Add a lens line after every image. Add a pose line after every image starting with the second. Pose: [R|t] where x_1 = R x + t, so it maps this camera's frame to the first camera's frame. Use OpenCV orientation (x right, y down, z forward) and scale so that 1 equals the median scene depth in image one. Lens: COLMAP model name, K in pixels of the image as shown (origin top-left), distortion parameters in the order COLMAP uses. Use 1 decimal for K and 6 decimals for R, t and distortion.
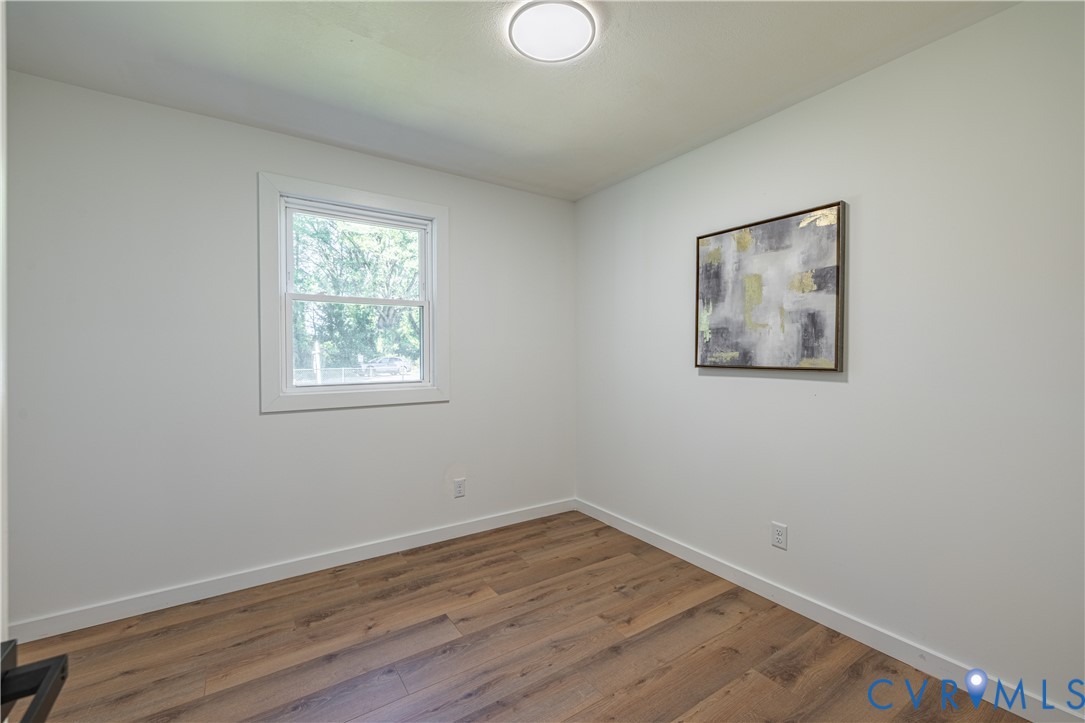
lens RADIAL K [[452.4, 0, 538.0], [0, 452.4, 362.1], [0, 0, 1]] dist [0.002525, -0.000489]
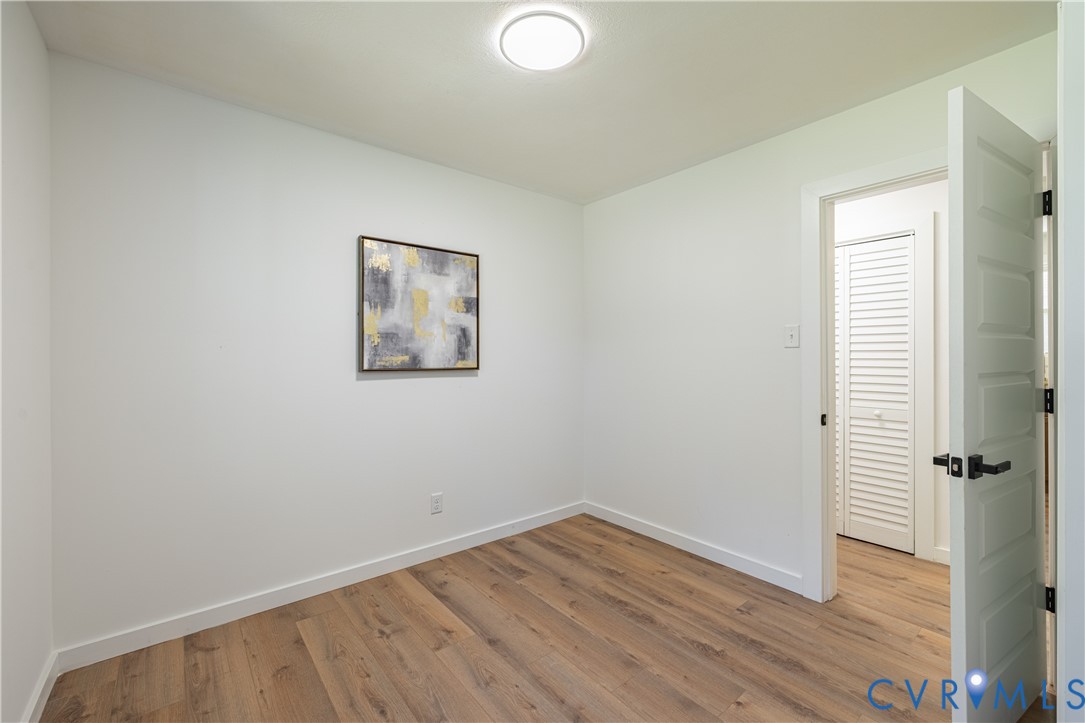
lens RADIAL K [[452.4, 0, 545.9], [0, 452.4, 362.3], [0, 0, 1]] dist [0.002525, -0.000489]
pose [[-0.103456, -0.012988, 0.994549, -0.717847], [0.019530, 0.999695, 0.015087, -0.017660], [-0.994442, 0.020985, -0.103171, 0.803782]]
